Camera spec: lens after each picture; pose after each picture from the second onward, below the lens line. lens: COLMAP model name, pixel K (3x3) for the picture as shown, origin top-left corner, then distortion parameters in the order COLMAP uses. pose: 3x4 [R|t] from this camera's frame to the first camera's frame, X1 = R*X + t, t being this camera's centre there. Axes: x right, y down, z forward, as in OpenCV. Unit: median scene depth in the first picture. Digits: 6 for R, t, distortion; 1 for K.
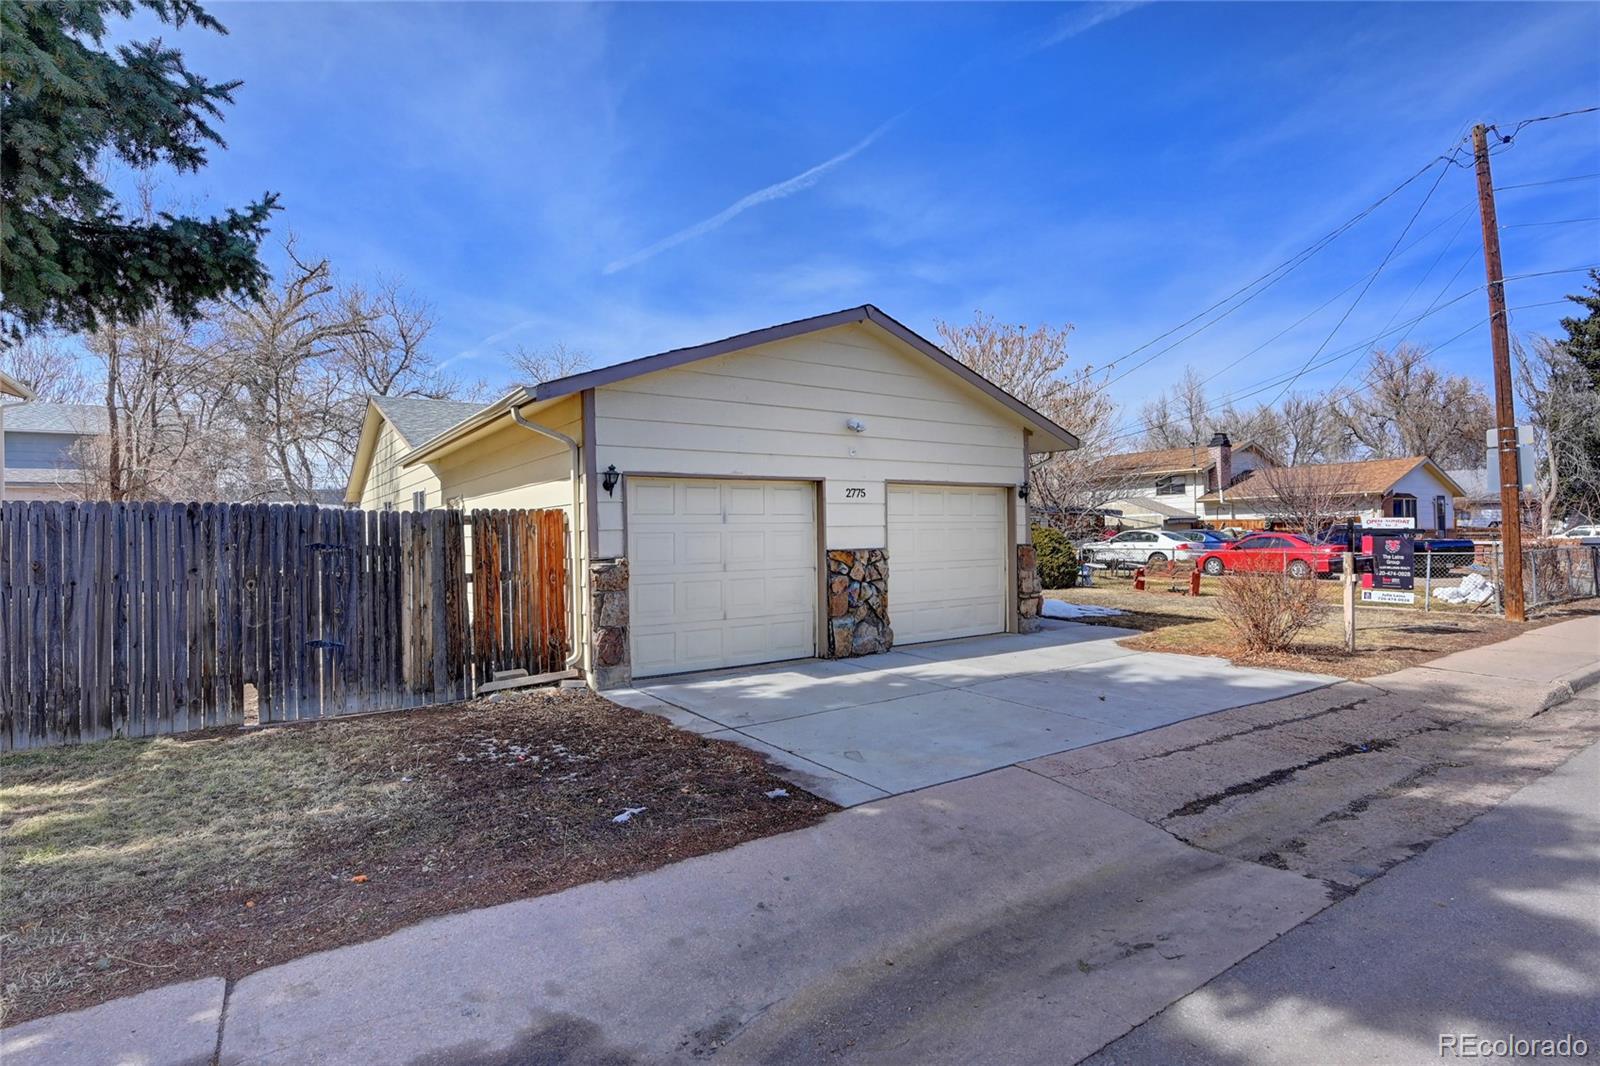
lens RADIAL K [[786.3, 0, 800.0], [0, 786.3, 533.0], [0, 0, 1]] dist [0.012853, 0.000008]
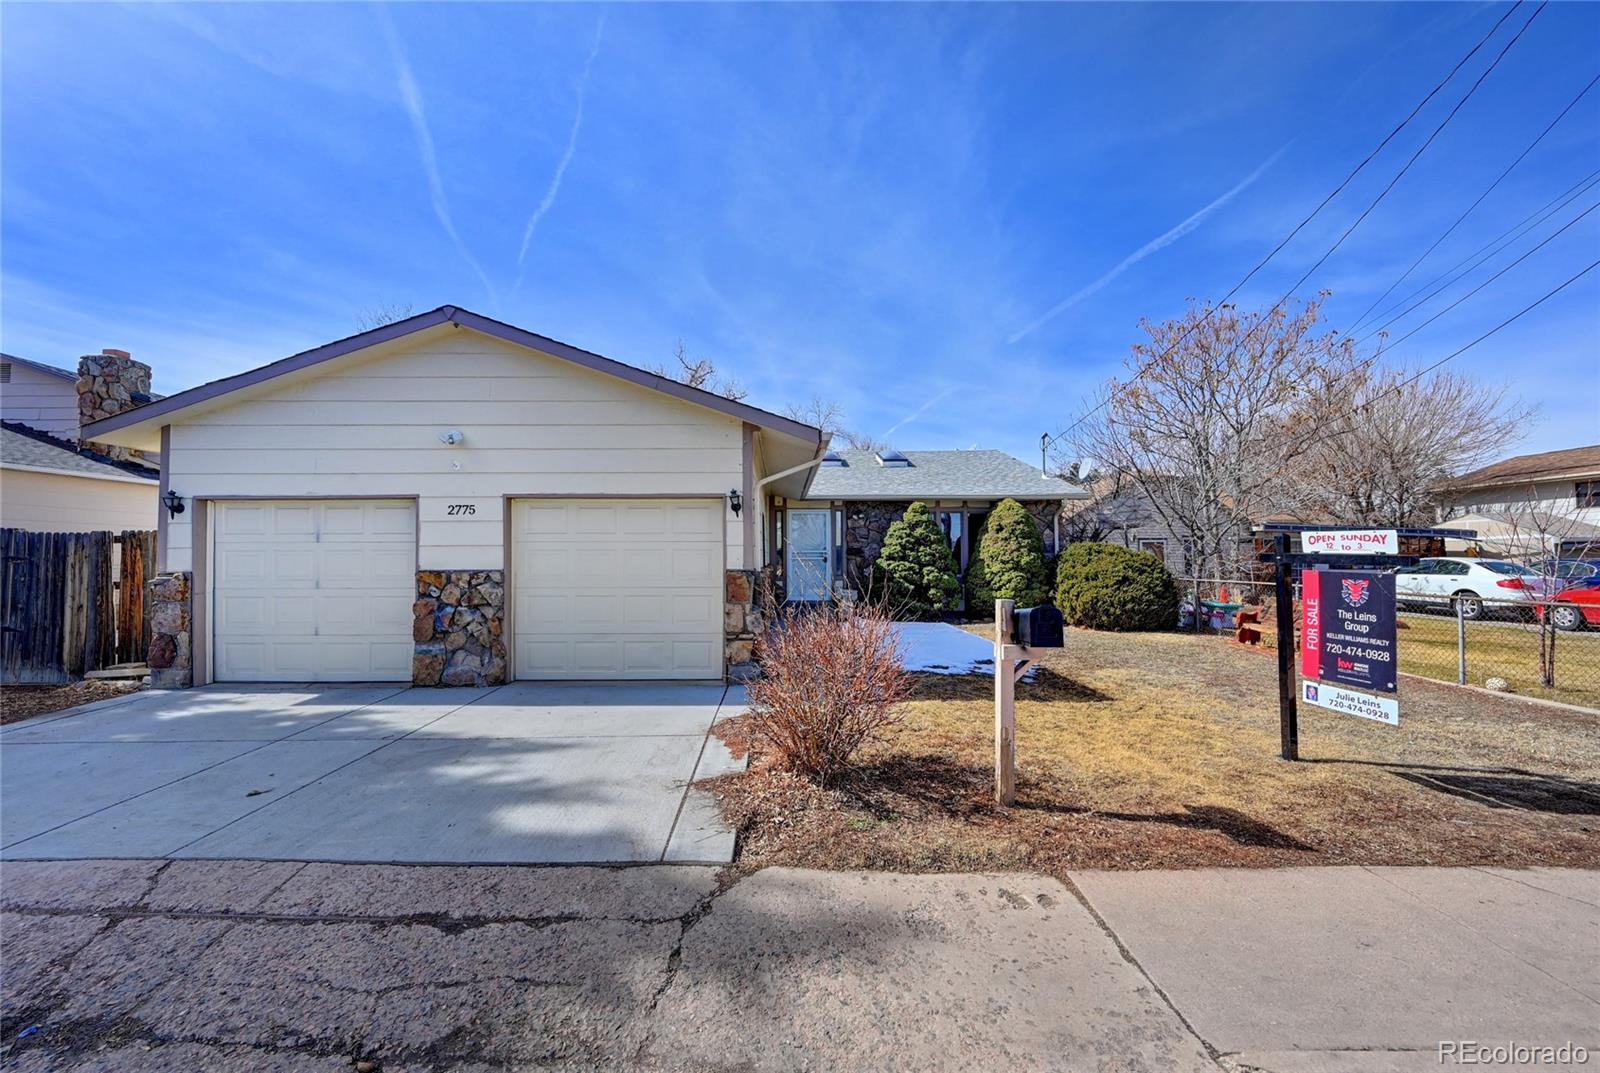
lens RADIAL K [[620.8, 0, 800.0], [0, 620.8, 536.5], [0, 0, 1]] dist [0.001506, 0.000346]
pose [[0.827452, -0.007891, -0.561481, 0.817377], [-0.009771, 0.999548, -0.028448, -0.002567], [0.561452, 0.029025, 0.827000, 0.620510]]
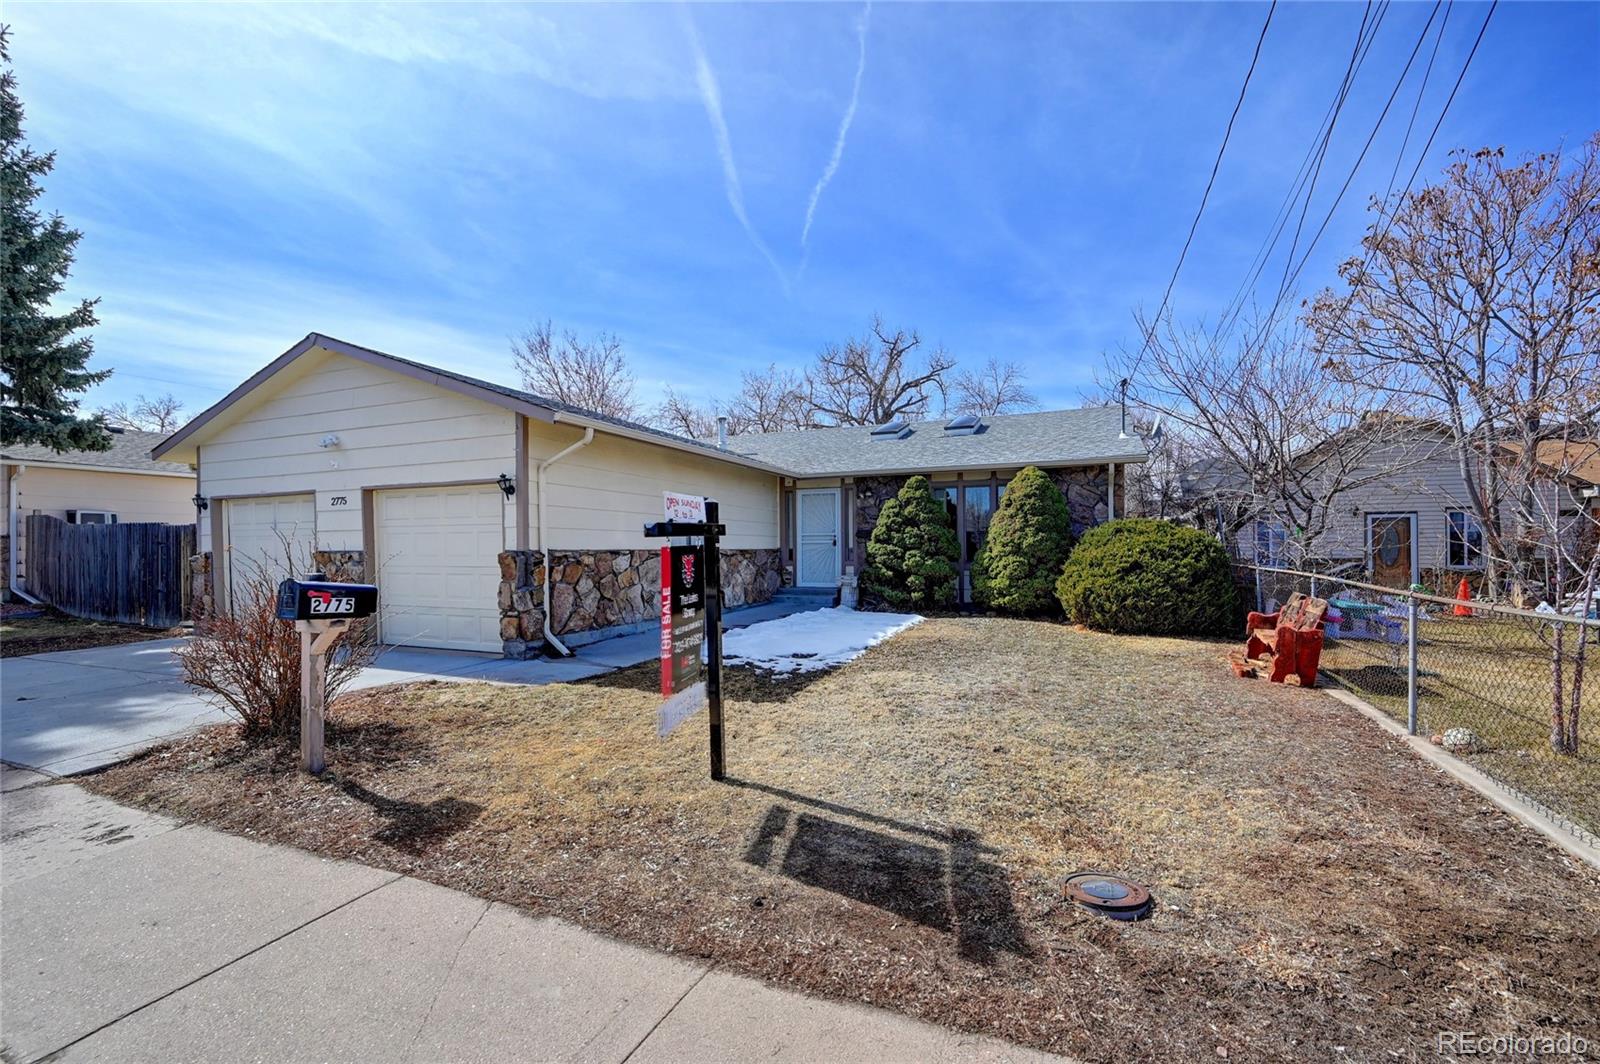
lens RADIAL K [[661.9, 0, 798.8], [0, 661.9, 544.4], [0, 0, 1]] dist [0.001518, 0.000114]
pose [[0.540096, 0.008928, -0.841556, 1.230576], [-0.002785, 0.999957, 0.008822, 0.000642], [0.841599, -0.002421, 0.540098, 1.045729]]
